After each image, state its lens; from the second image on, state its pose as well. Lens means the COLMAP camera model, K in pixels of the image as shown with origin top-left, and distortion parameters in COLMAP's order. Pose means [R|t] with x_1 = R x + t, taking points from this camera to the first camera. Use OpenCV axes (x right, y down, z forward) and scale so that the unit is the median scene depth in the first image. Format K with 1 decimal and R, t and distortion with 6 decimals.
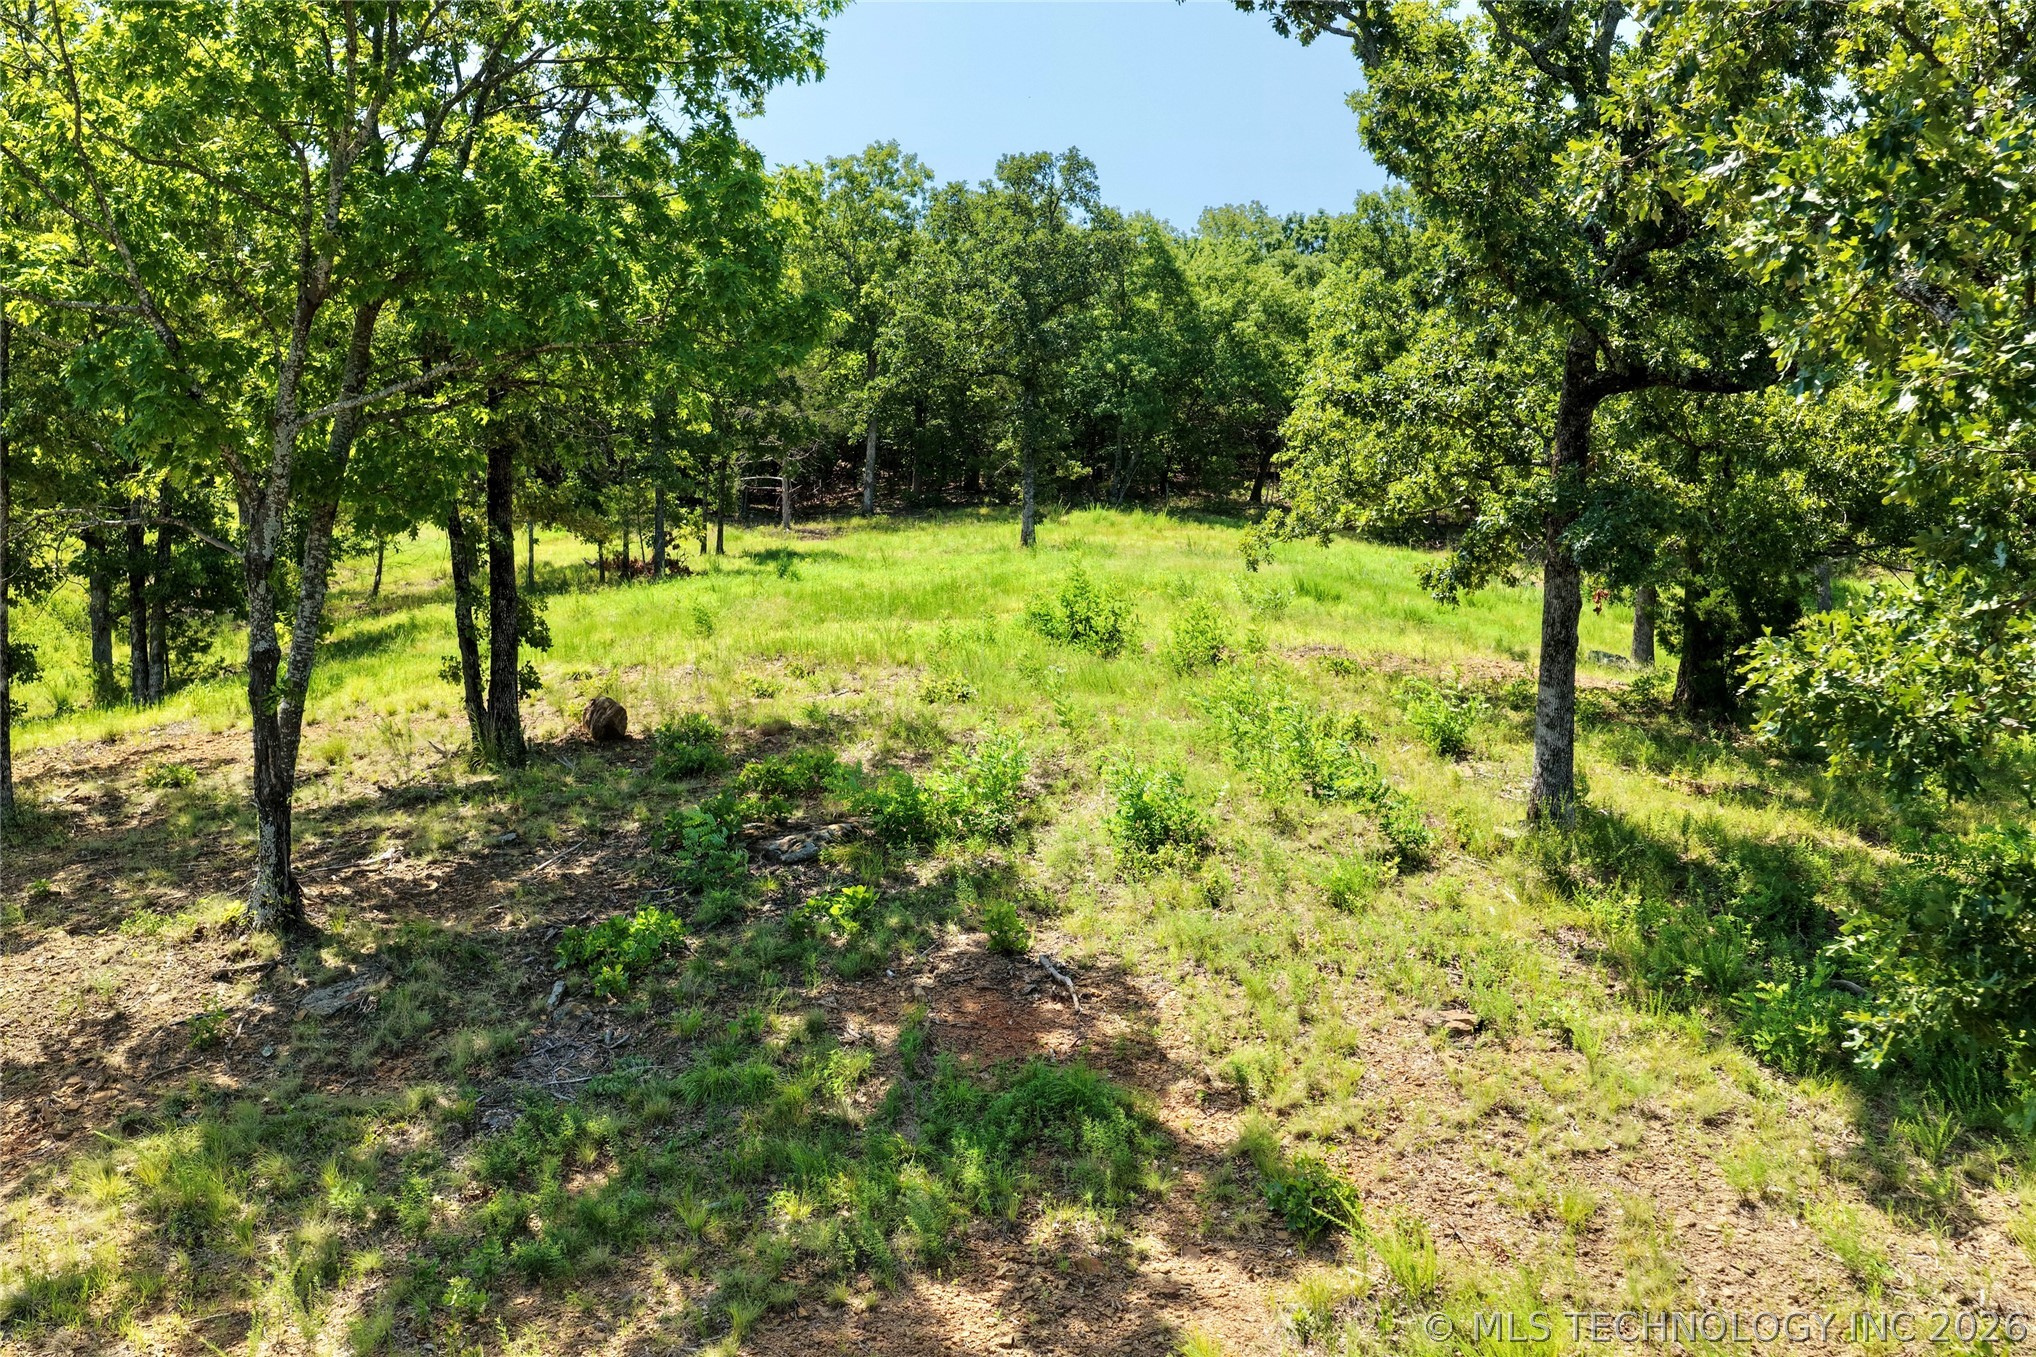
lens RADIAL K [[1697.0, 0, 1010.0], [0, 1697.0, 670.0], [0, 0, 1]] dist [-0.015619, 0.035968]
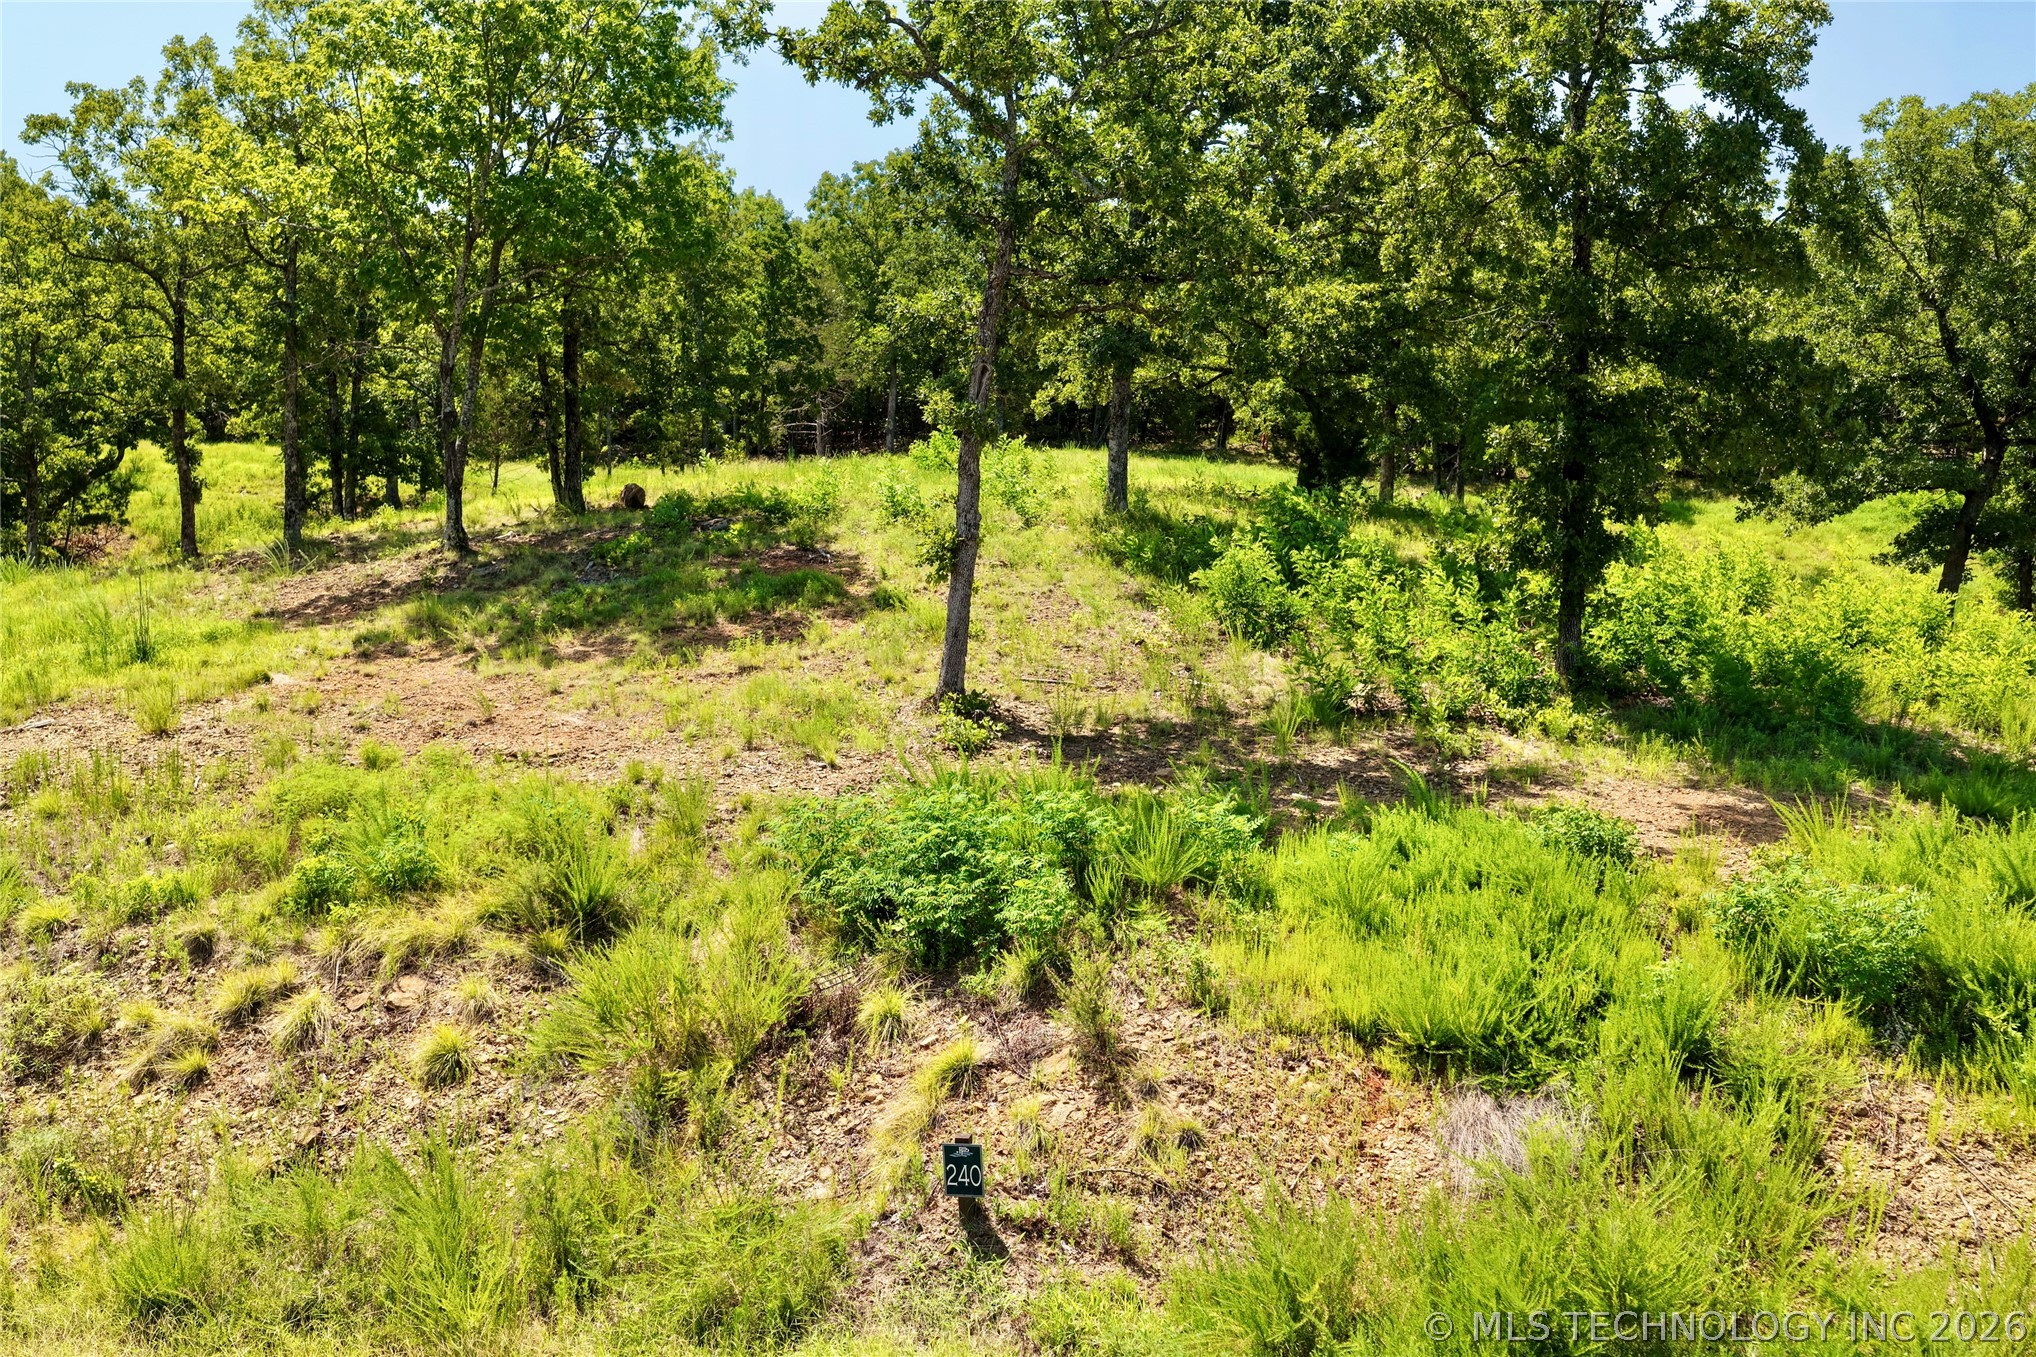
lens RADIAL K [[1697.0, 0, 1038.6], [0, 1697.0, 688.8], [0, 0, 1]] dist [-0.015619, 0.035968]
pose [[0.999047, -0.002321, -0.043588, 0.093618], [0.002729, 0.999953, 0.009299, 0.080257], [0.043564, -0.009409, 0.999006, -0.265245]]
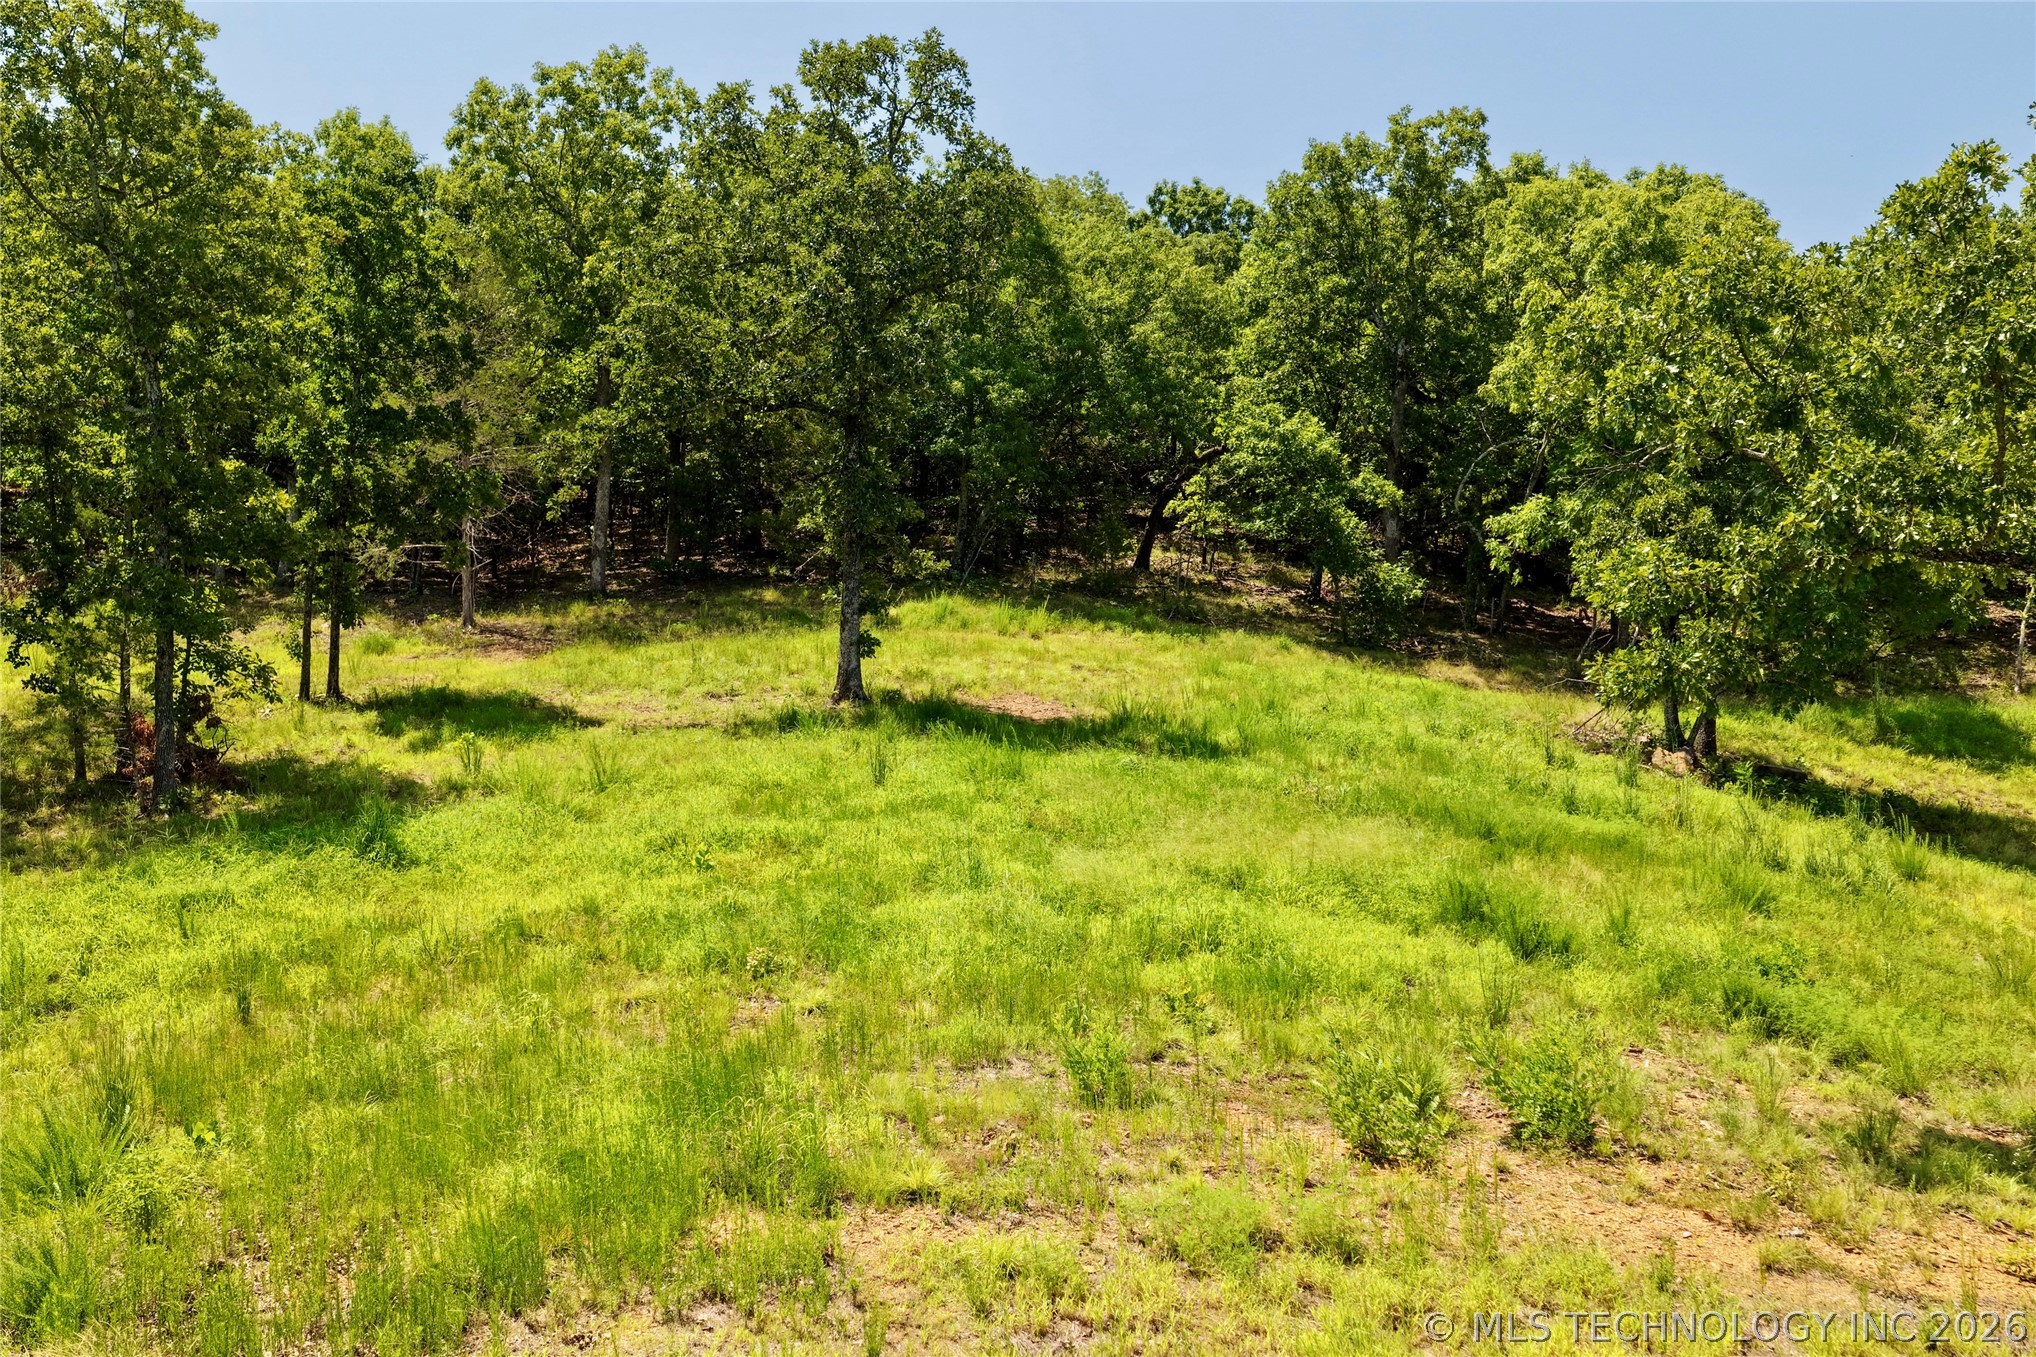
lens RADIAL K [[1697.0, 0, 963.9], [0, 1697.0, 650.4], [0, 0, 1]] dist [-0.015619, 0.035968]
pose [[0.994205, 0.002017, 0.107478, -0.013528], [-0.001718, 0.999994, -0.002874, -0.083638], [-0.107483, 0.002672, 0.994203, 0.381835]]
